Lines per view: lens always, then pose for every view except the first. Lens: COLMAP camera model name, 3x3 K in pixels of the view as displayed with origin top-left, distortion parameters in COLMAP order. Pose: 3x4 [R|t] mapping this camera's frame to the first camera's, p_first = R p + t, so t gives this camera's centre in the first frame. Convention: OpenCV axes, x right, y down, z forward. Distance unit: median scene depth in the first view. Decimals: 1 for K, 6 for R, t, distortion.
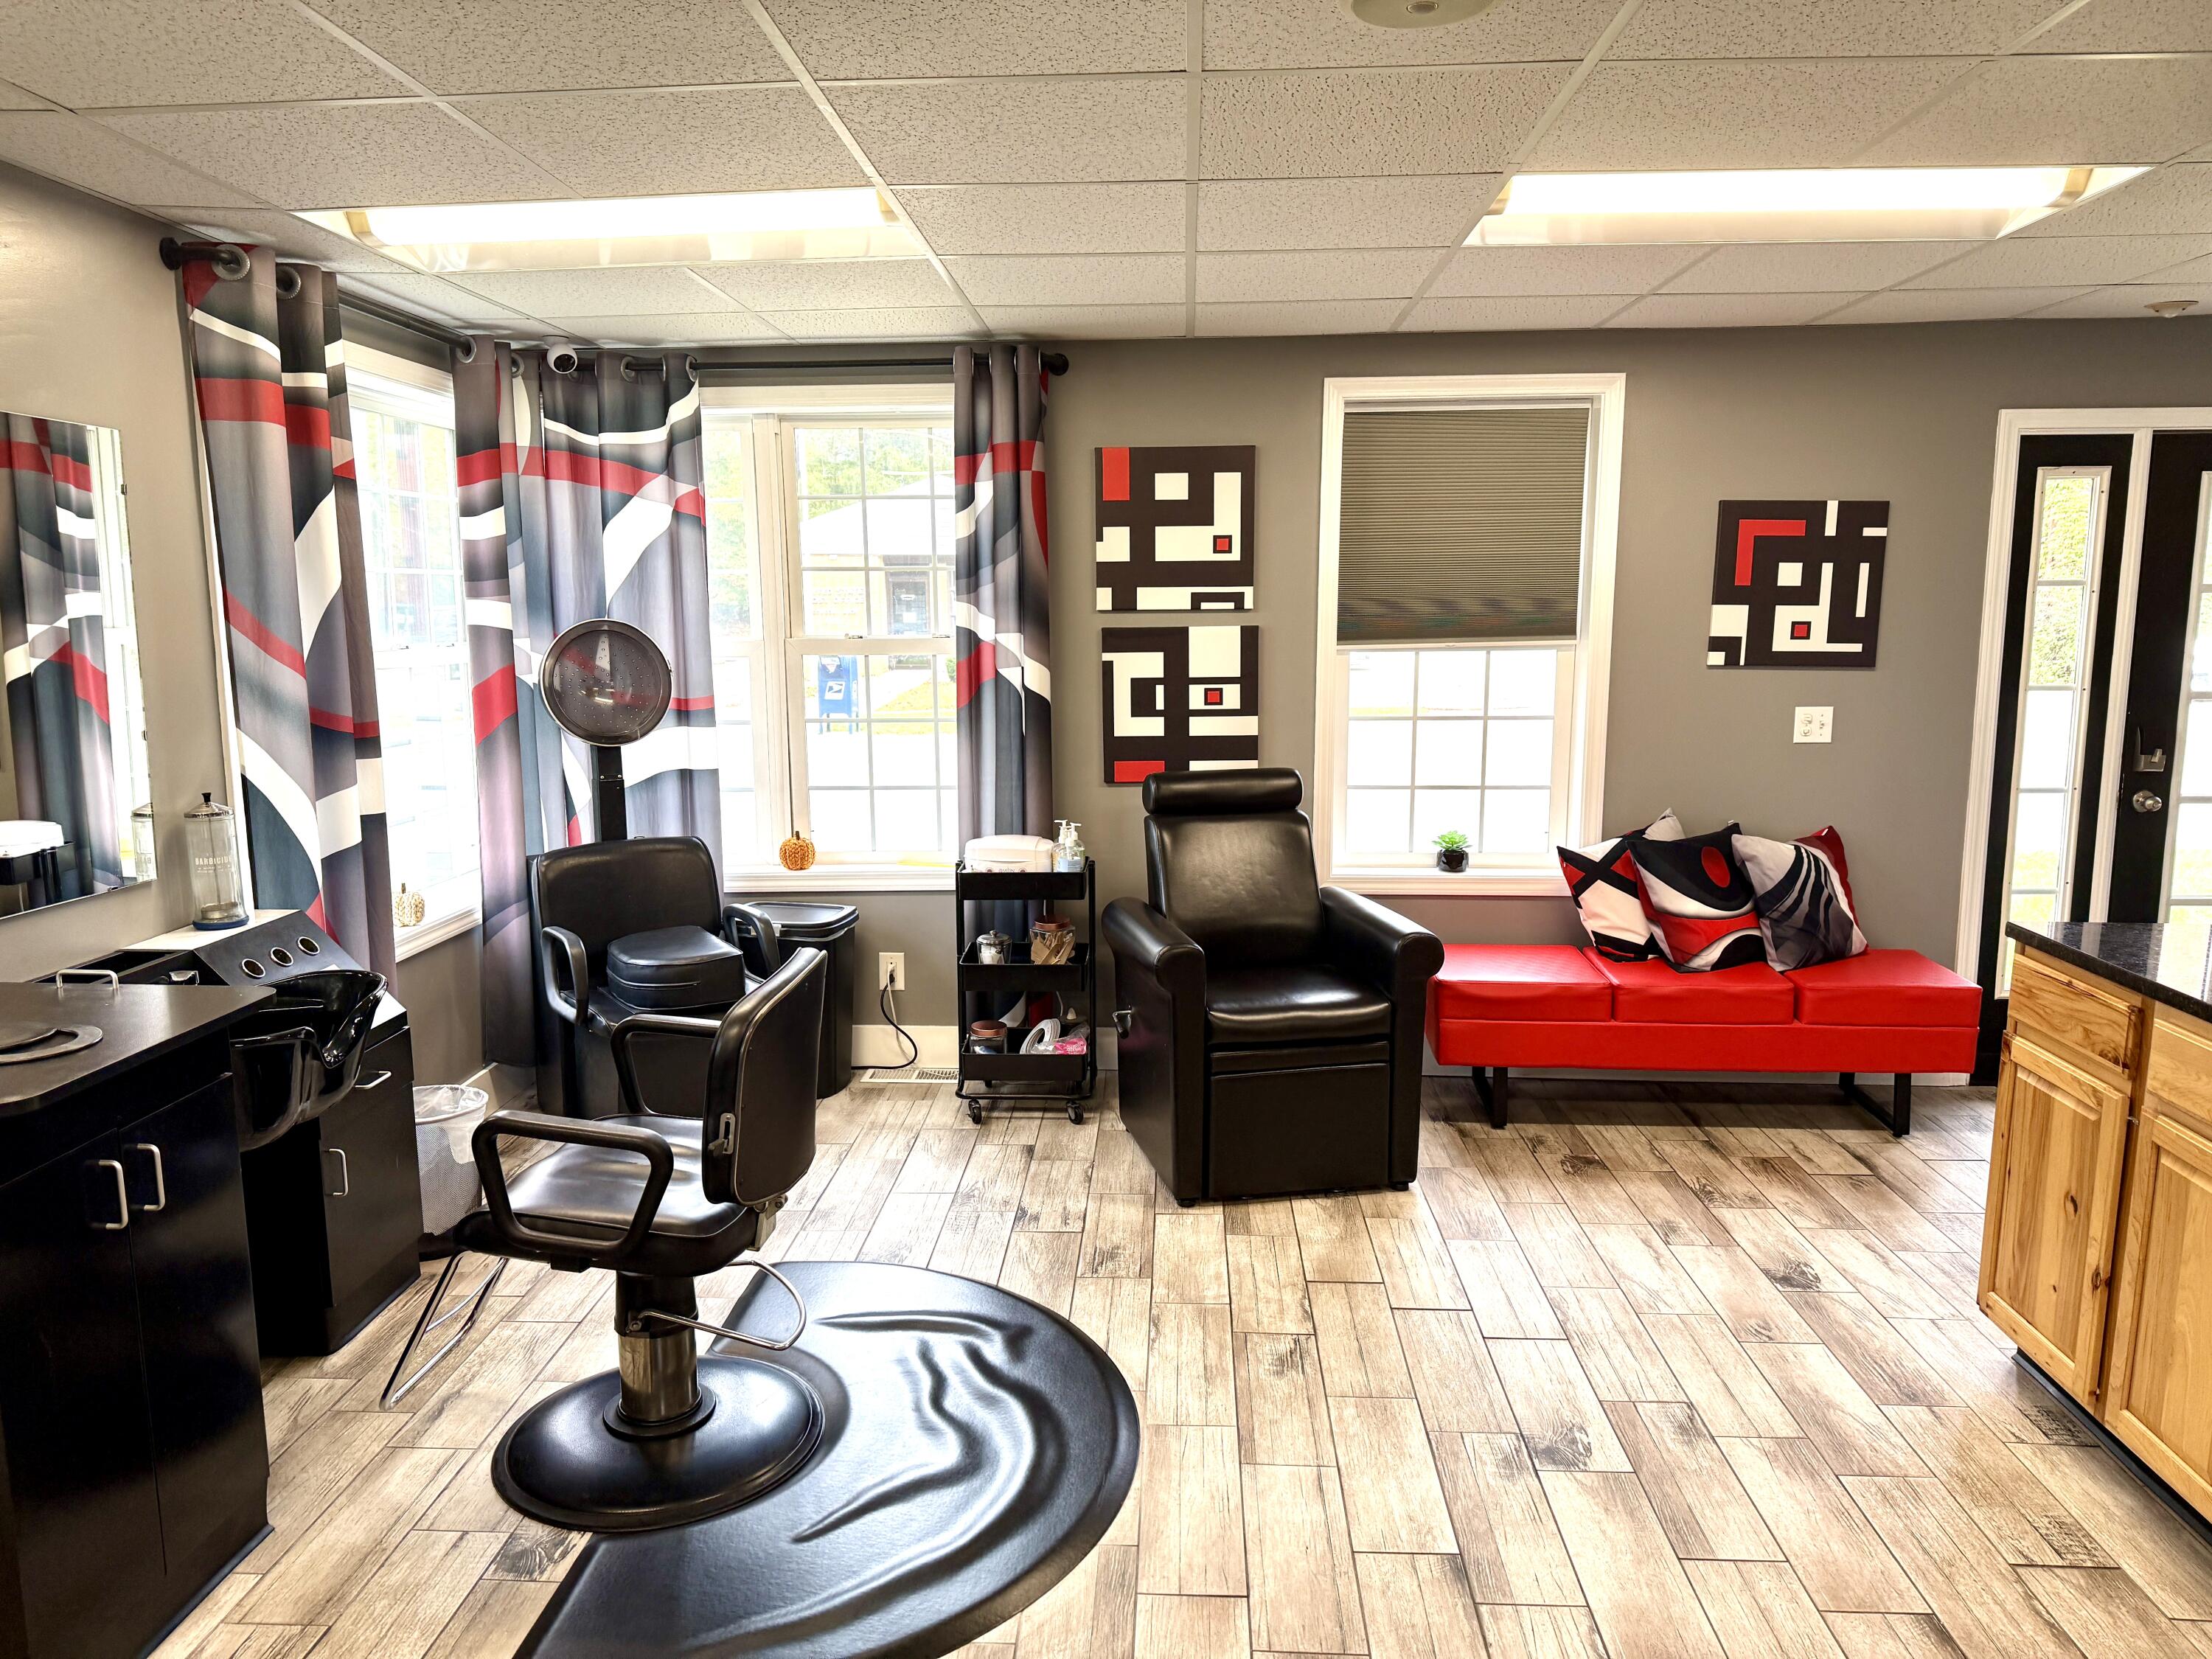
lens RADIAL K [[1553.5, 0, 1117.4], [0, 1553.5, 832.7], [0, 0, 1]] dist [0.023802, -0.002267]
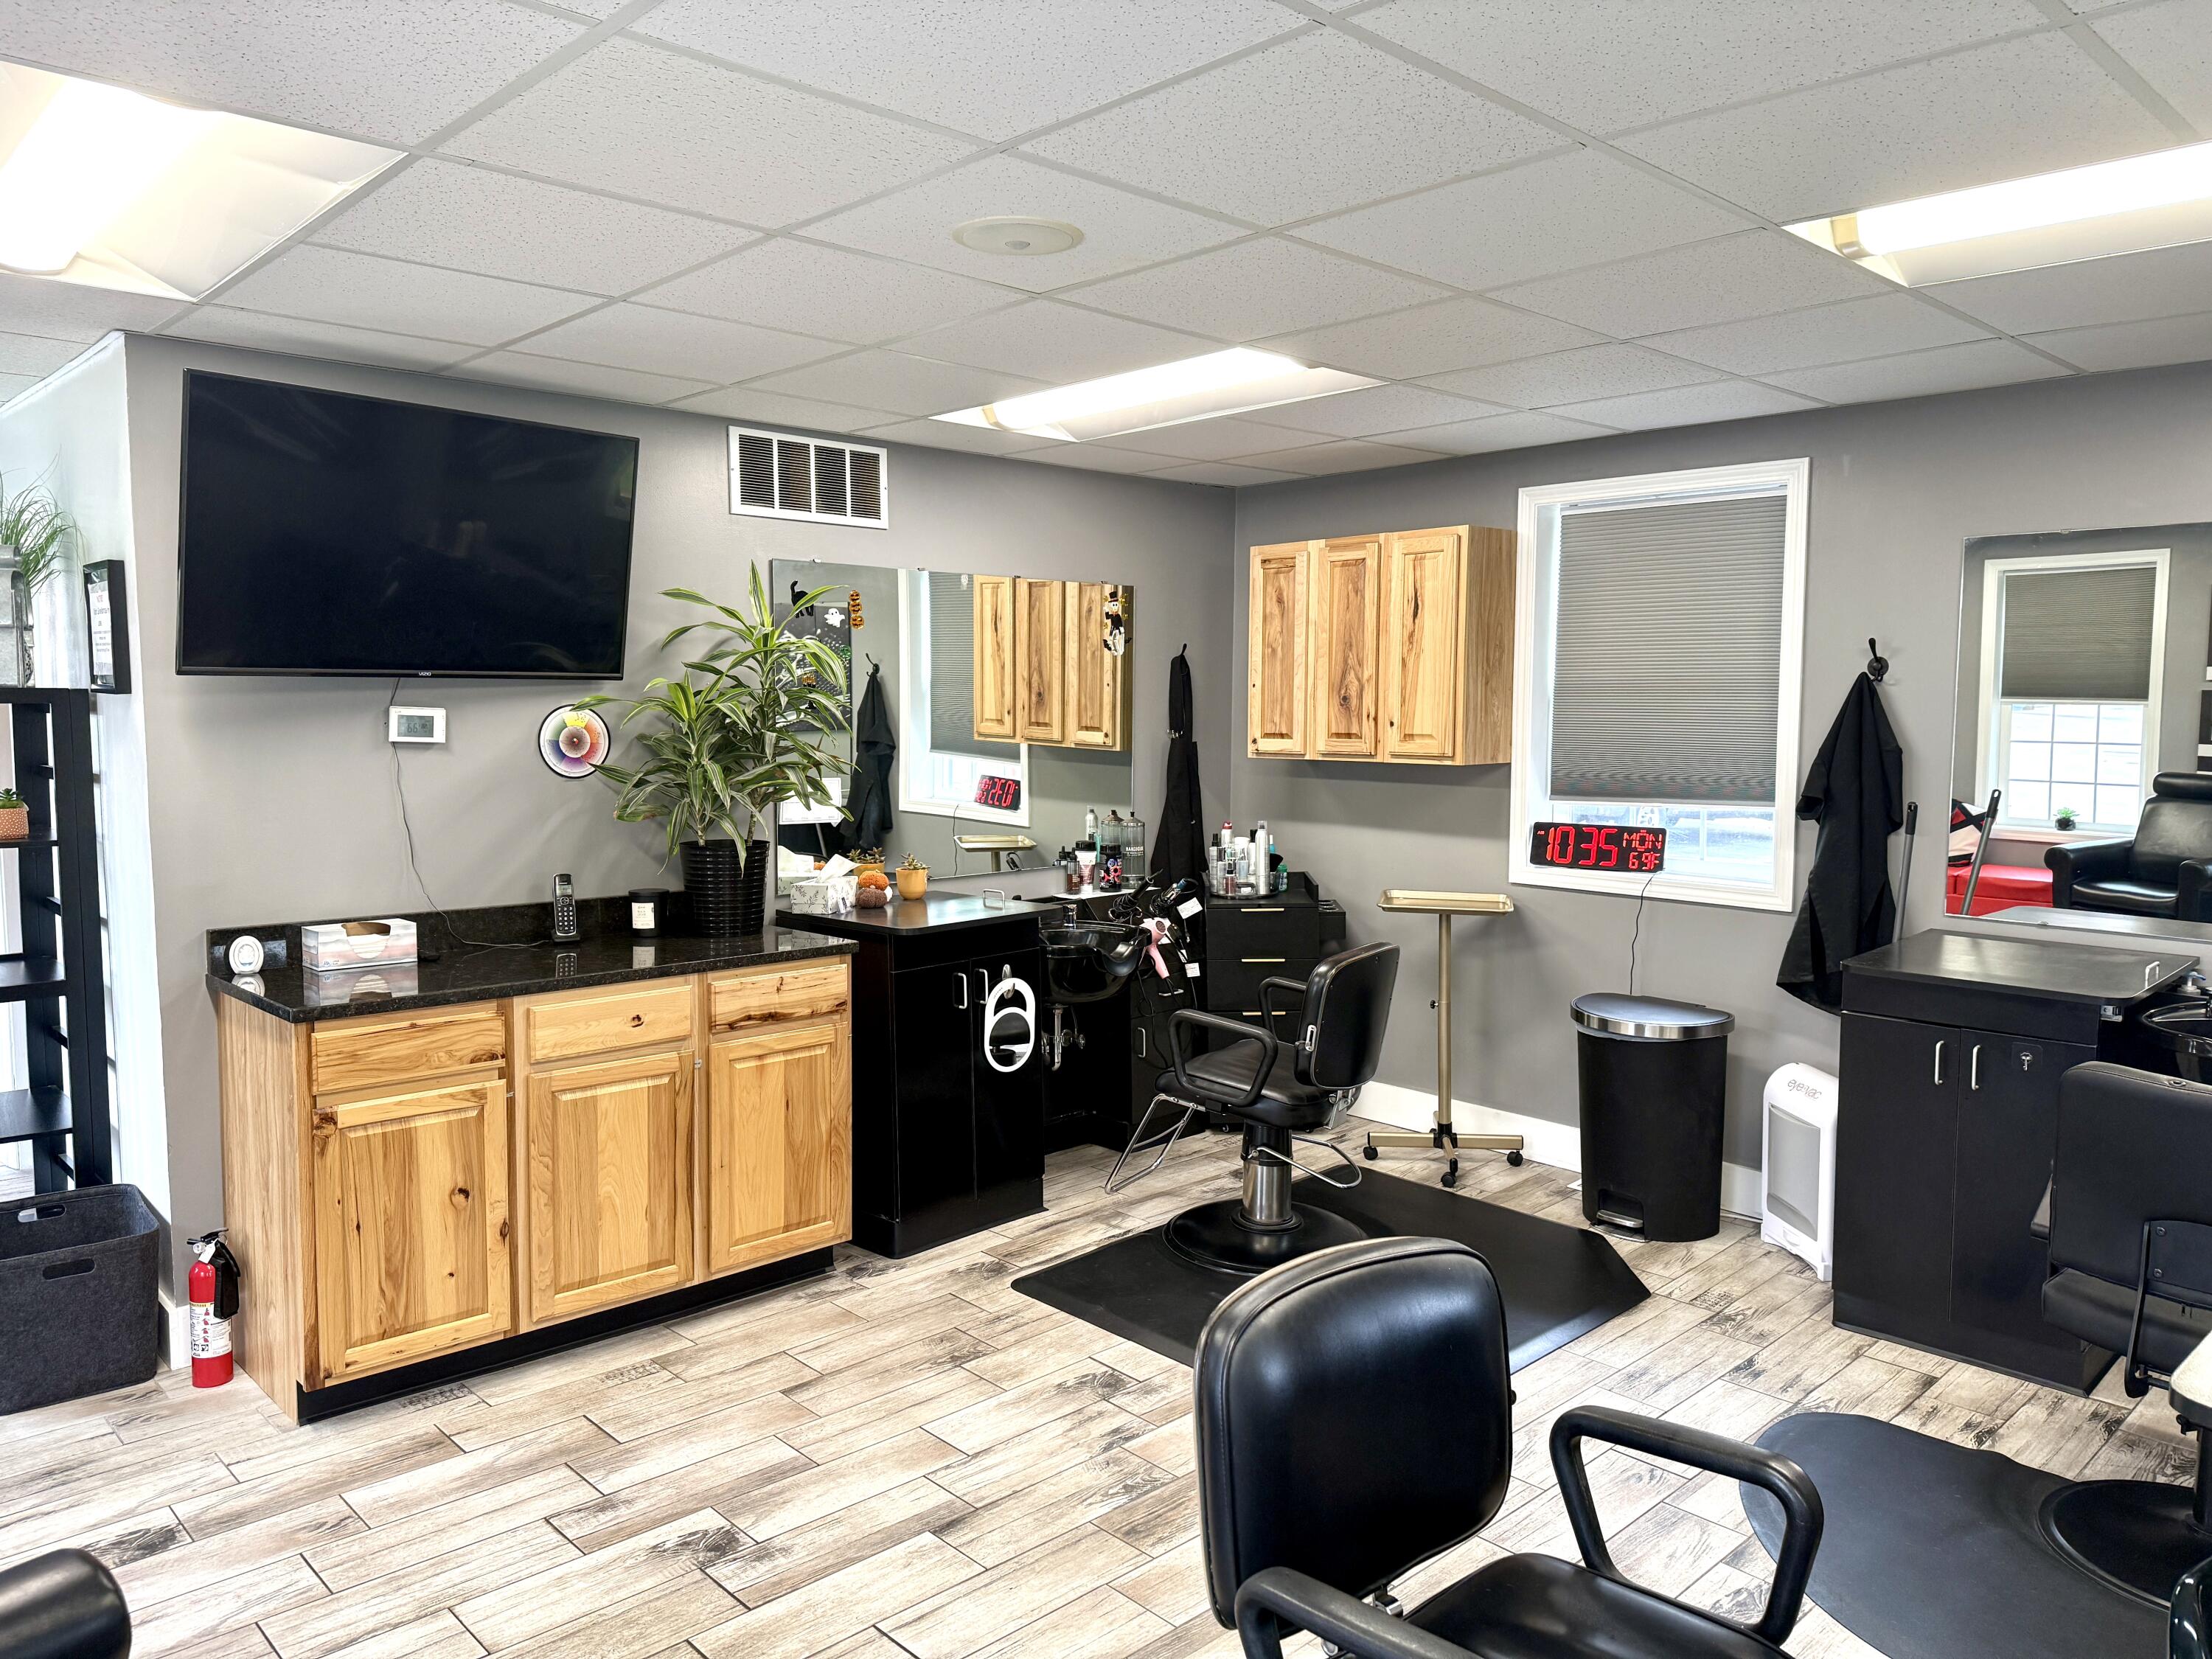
lens RADIAL K [[1553.5, 0, 1101.0], [0, 1553.5, 824.5], [0, 0, 1]] dist [0.023802, -0.002267]
pose [[-0.713495, -0.058019, 0.698254, -0.575142], [0.102933, 0.977073, 0.186367, -0.218268], [-0.693058, 0.204845, -0.691165, 1.441775]]
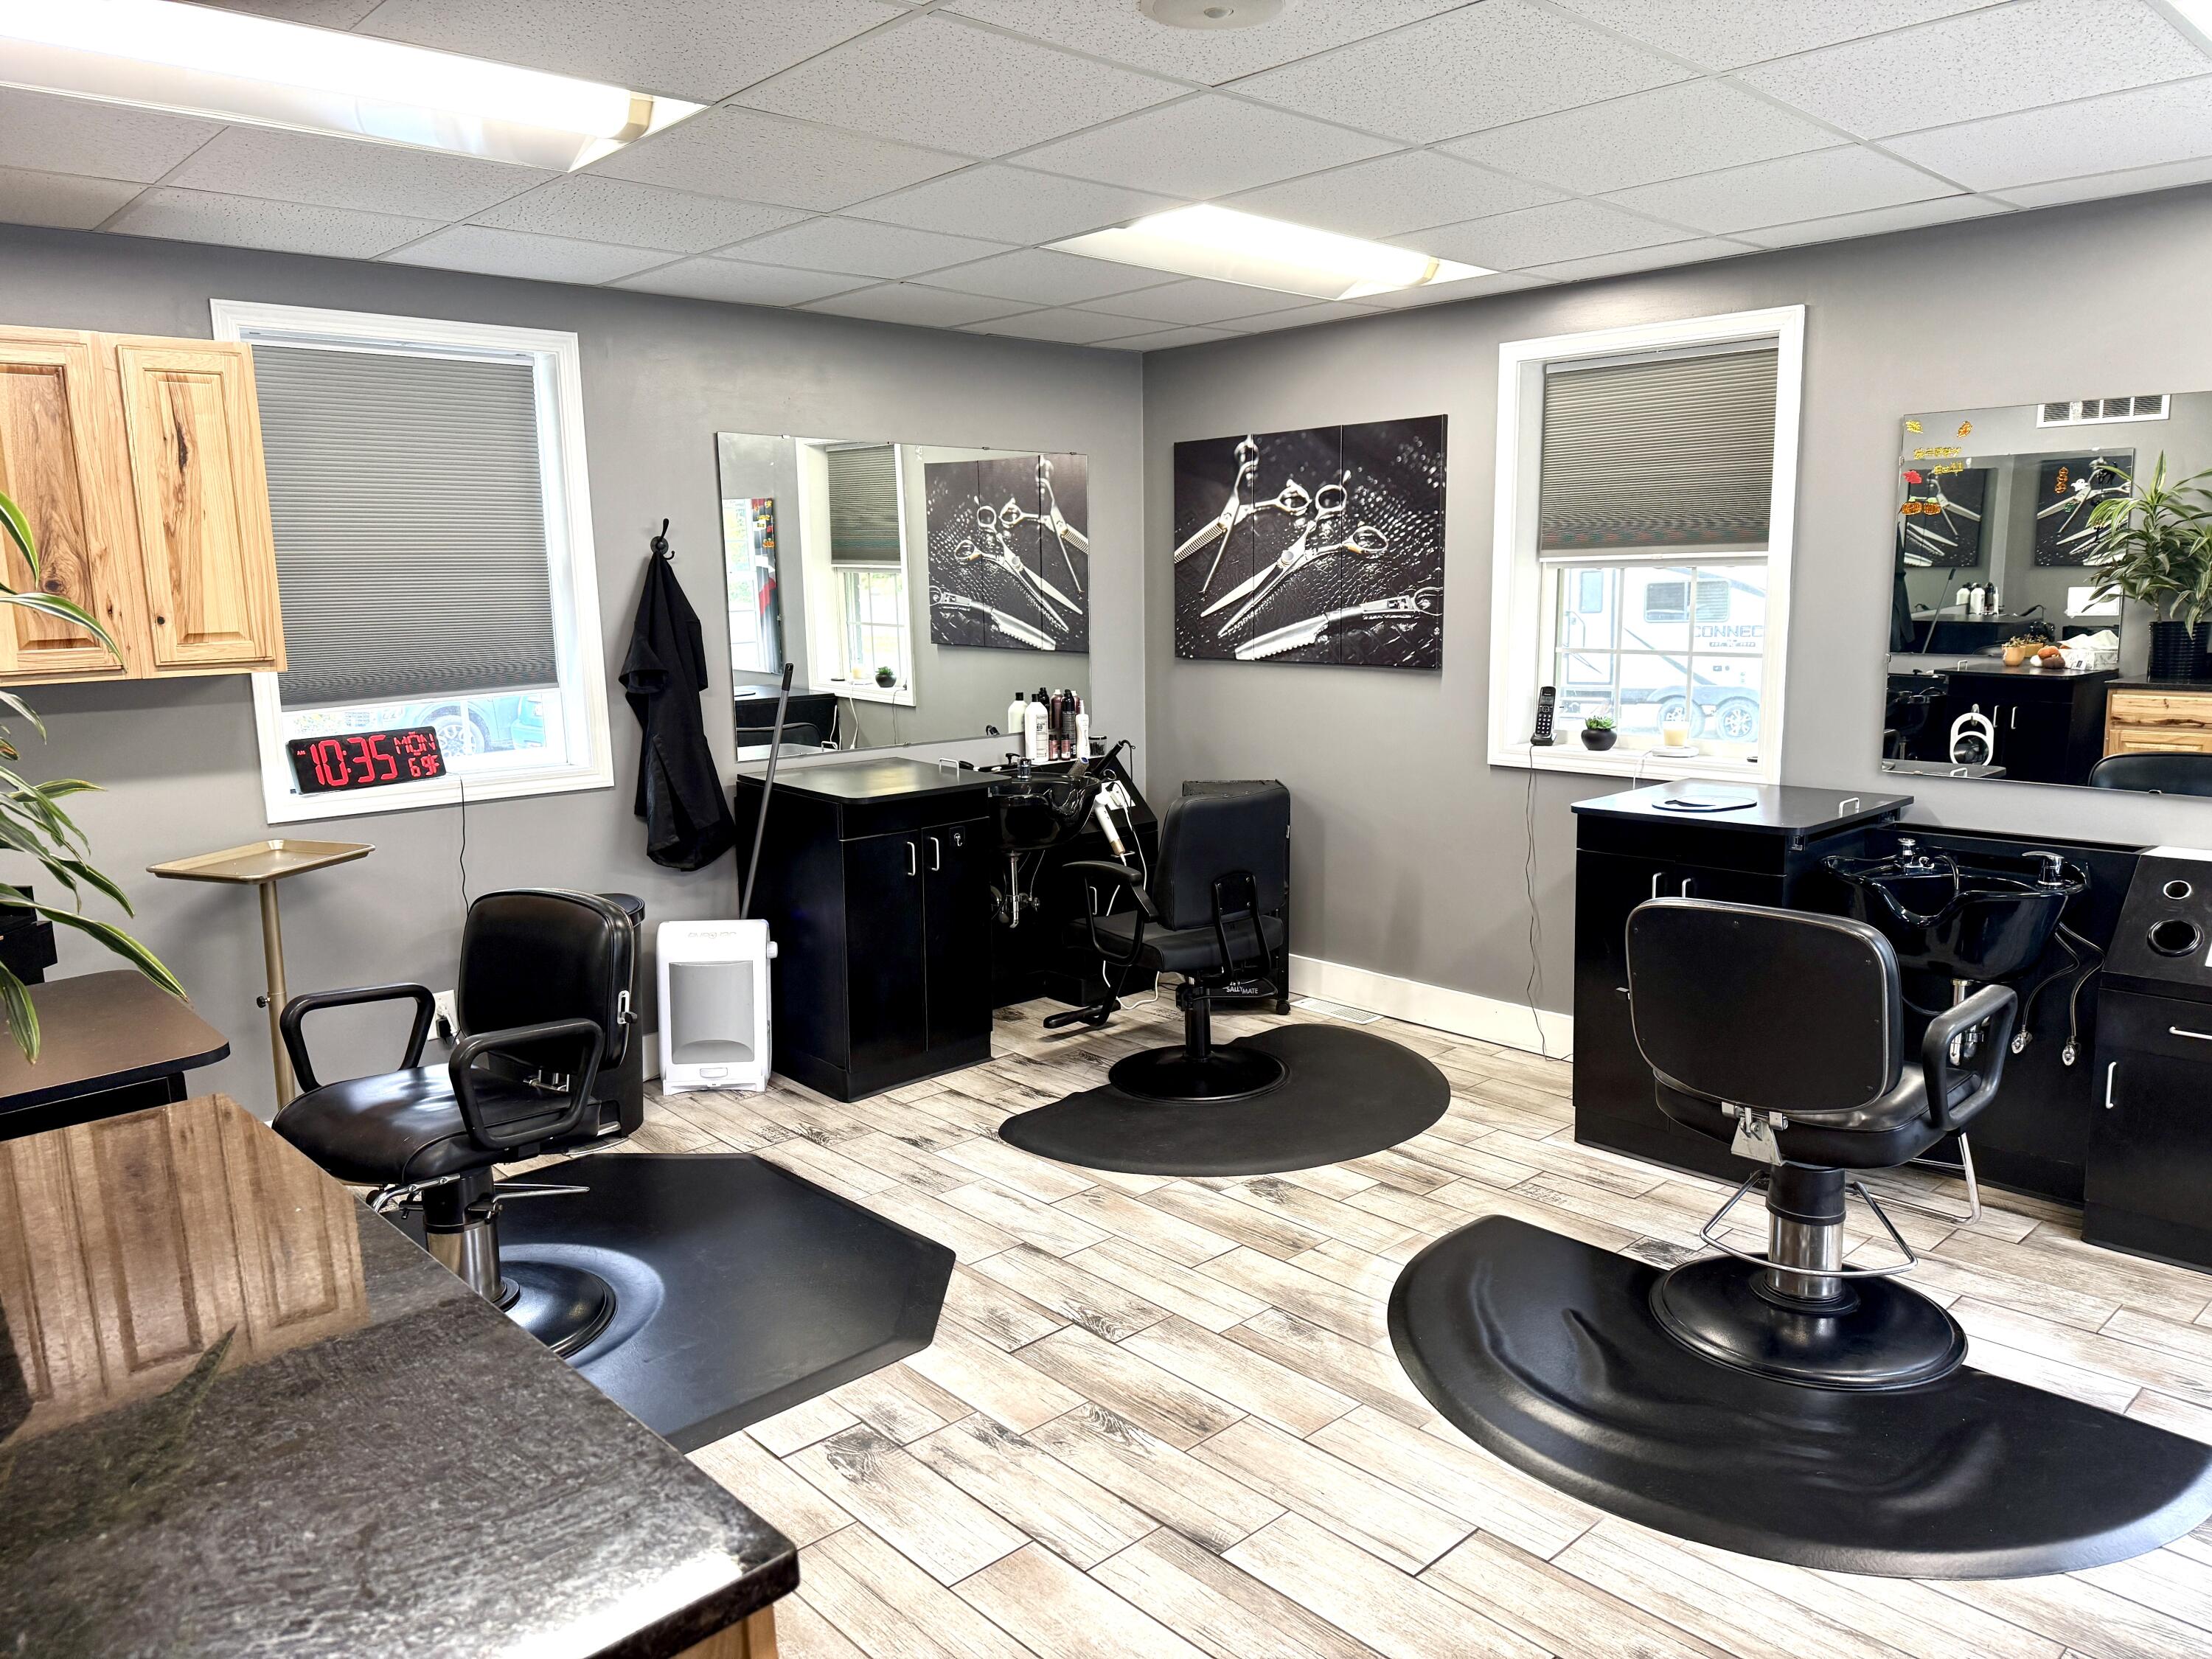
lens RADIAL K [[1553.5, 0, 1111.9], [0, 1553.5, 832.3], [0, 0, 1]] dist [0.023802, -0.002267]
pose [[-0.696666, 0.133321, -0.704899, 0.801484], [-0.086851, 0.959679, 0.267345, -0.198587], [0.712119, 0.247471, -0.656996, 1.335276]]
